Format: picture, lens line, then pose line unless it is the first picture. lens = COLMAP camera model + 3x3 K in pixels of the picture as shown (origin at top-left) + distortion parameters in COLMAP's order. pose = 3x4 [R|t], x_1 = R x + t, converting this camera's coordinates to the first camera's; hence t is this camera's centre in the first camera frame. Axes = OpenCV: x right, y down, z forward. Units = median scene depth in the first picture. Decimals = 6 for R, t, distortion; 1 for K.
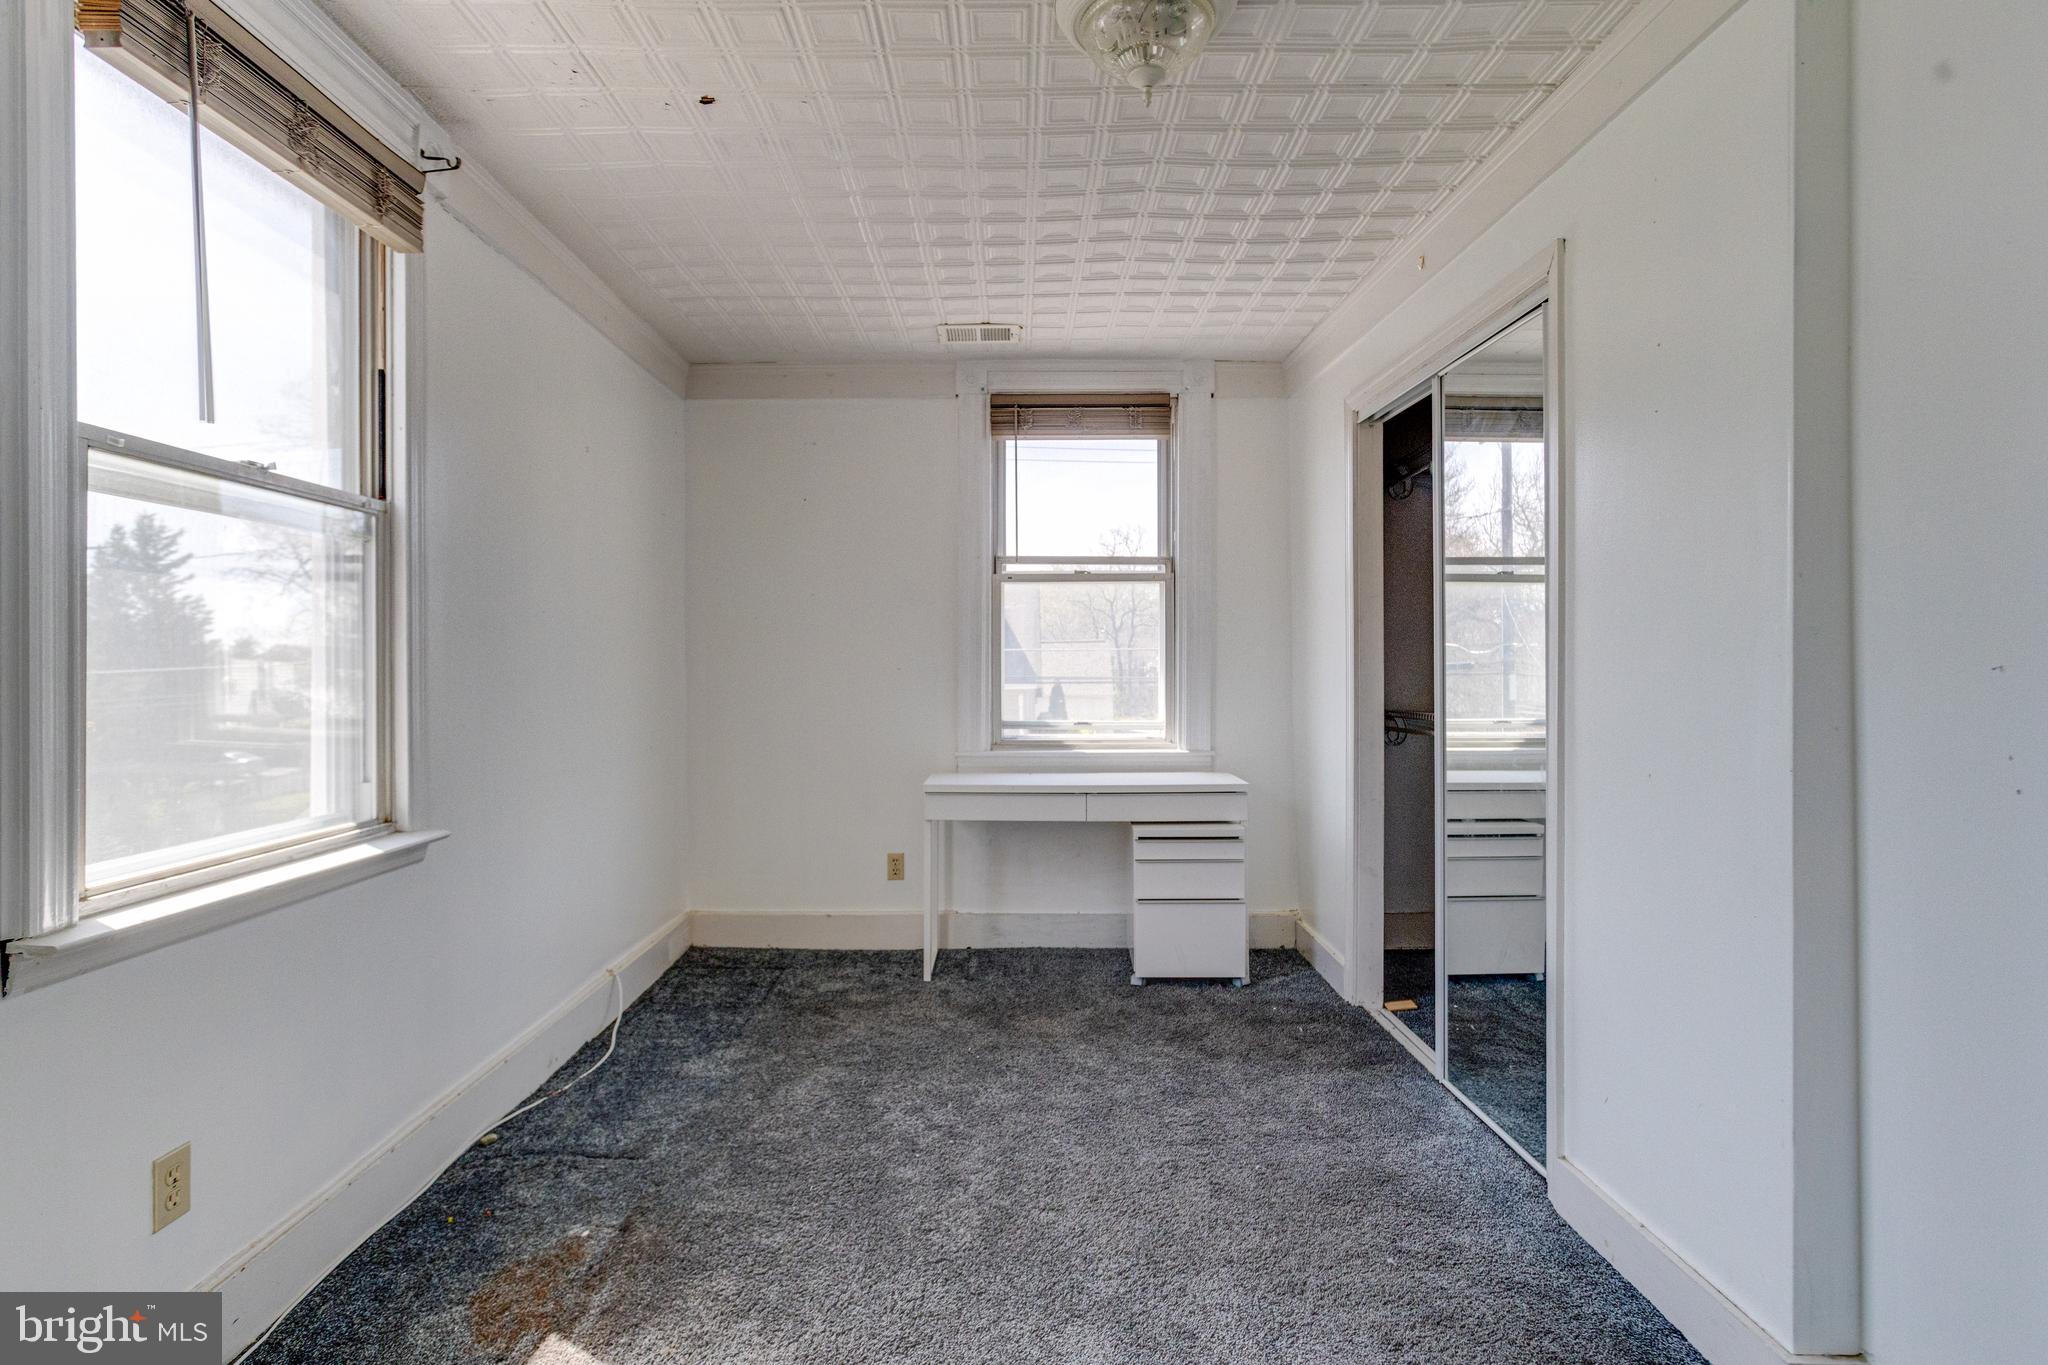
lens RADIAL K [[1006.7, 0, 1020.2], [0, 1006.7, 677.9], [0, 0, 1]] dist [-0.032635, 0.021680]
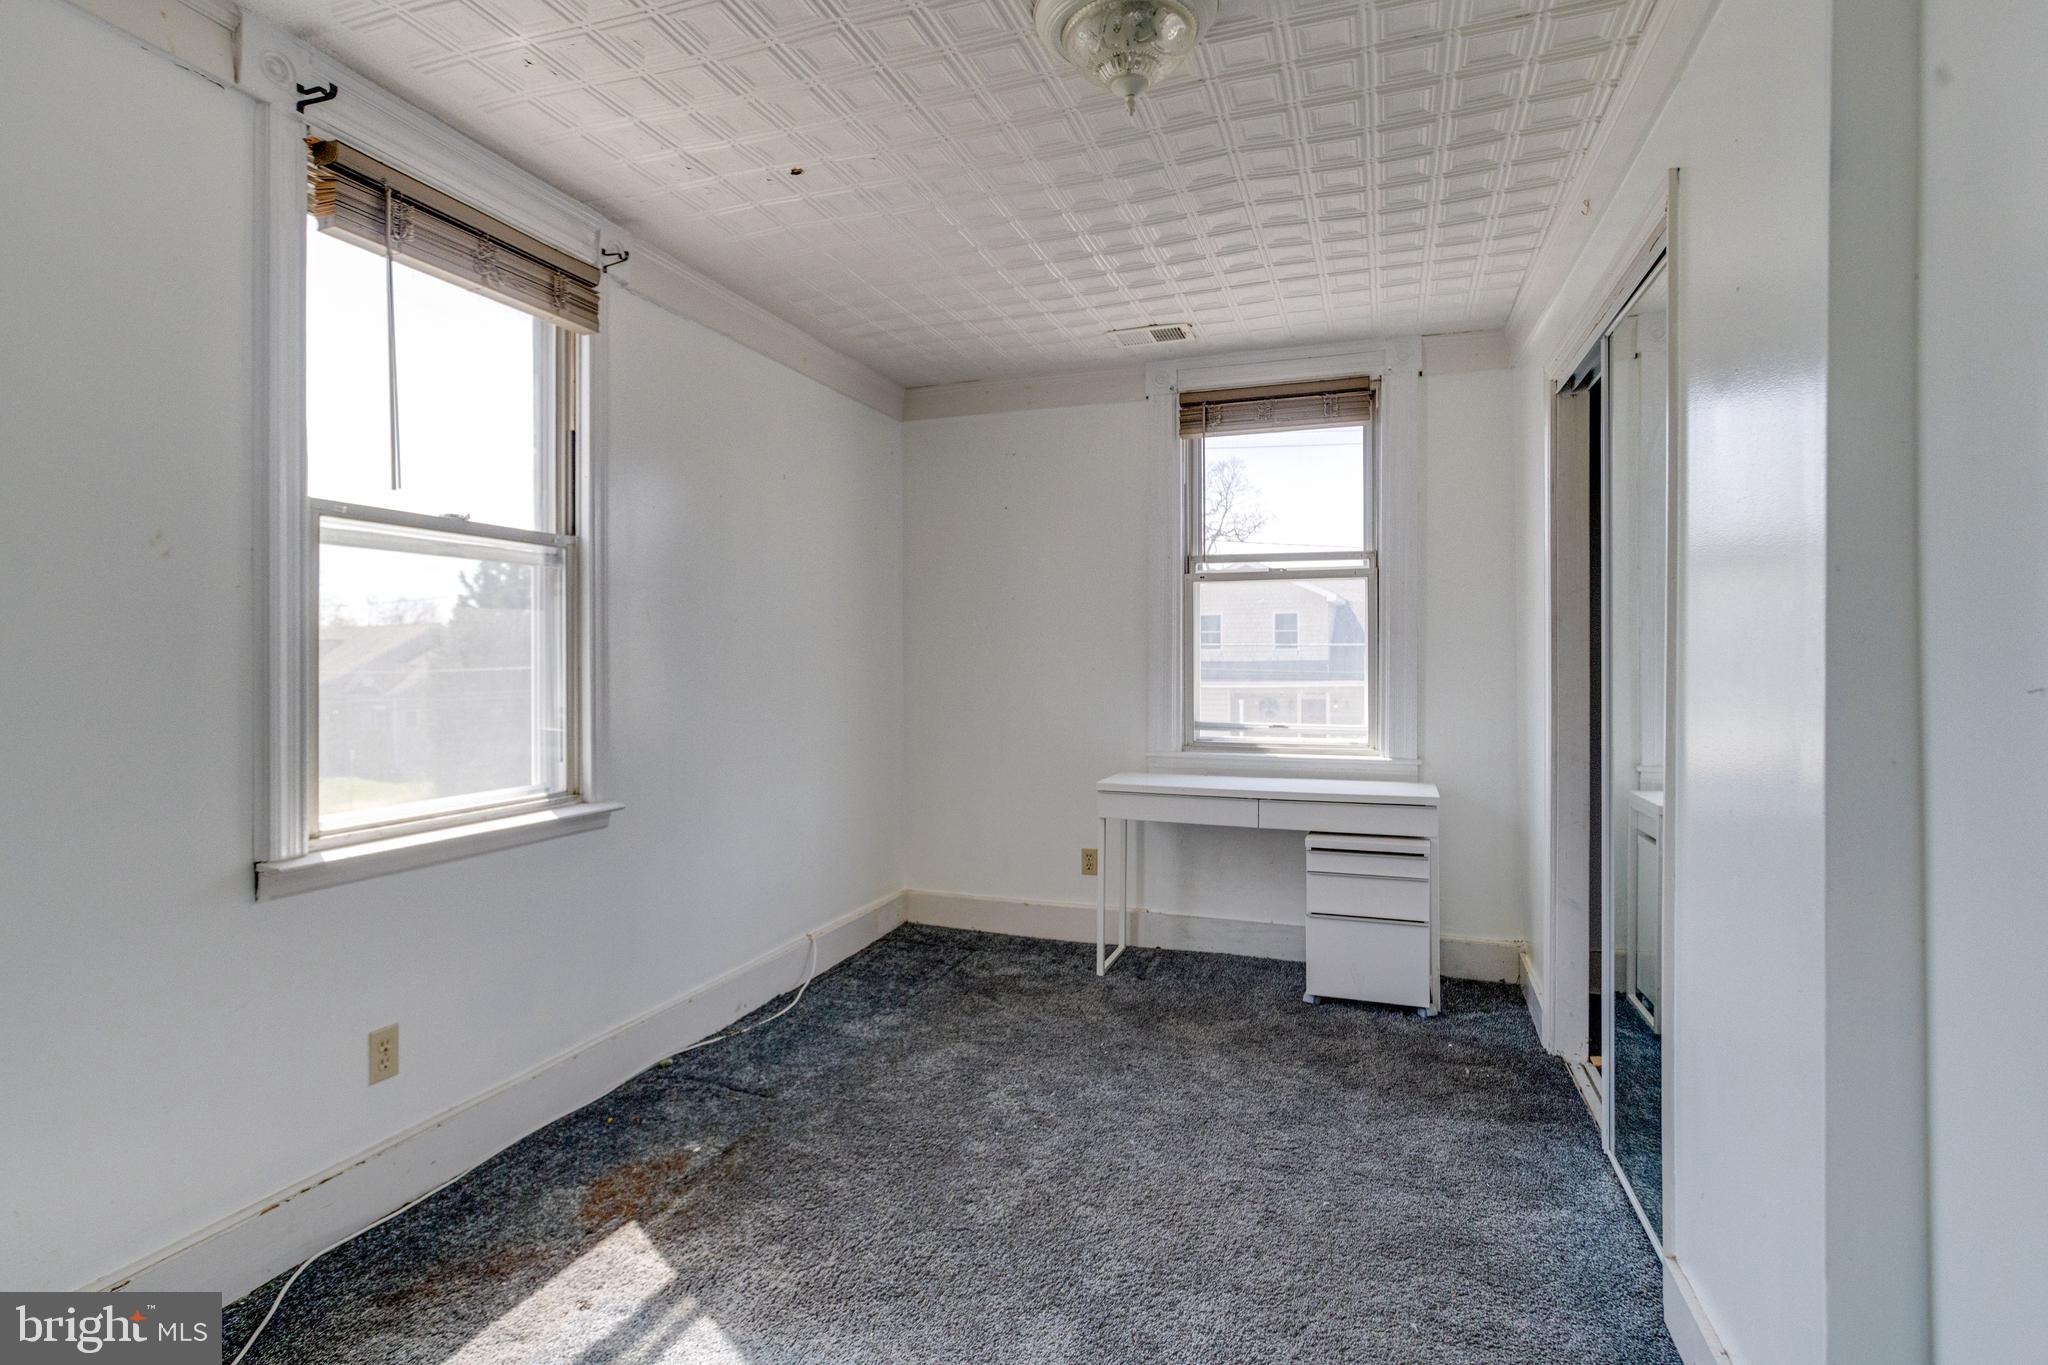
lens RADIAL K [[1012.1, 0, 1013.9], [0, 1012.1, 674.9], [0, 0, 1]] dist [-0.035679, 0.025705]
pose [[0.938319, 0.006802, -0.345704, 0.197191], [-0.006015, 0.999976, 0.003349, -0.007339], [0.345719, -0.001063, 0.938337, 0.007585]]
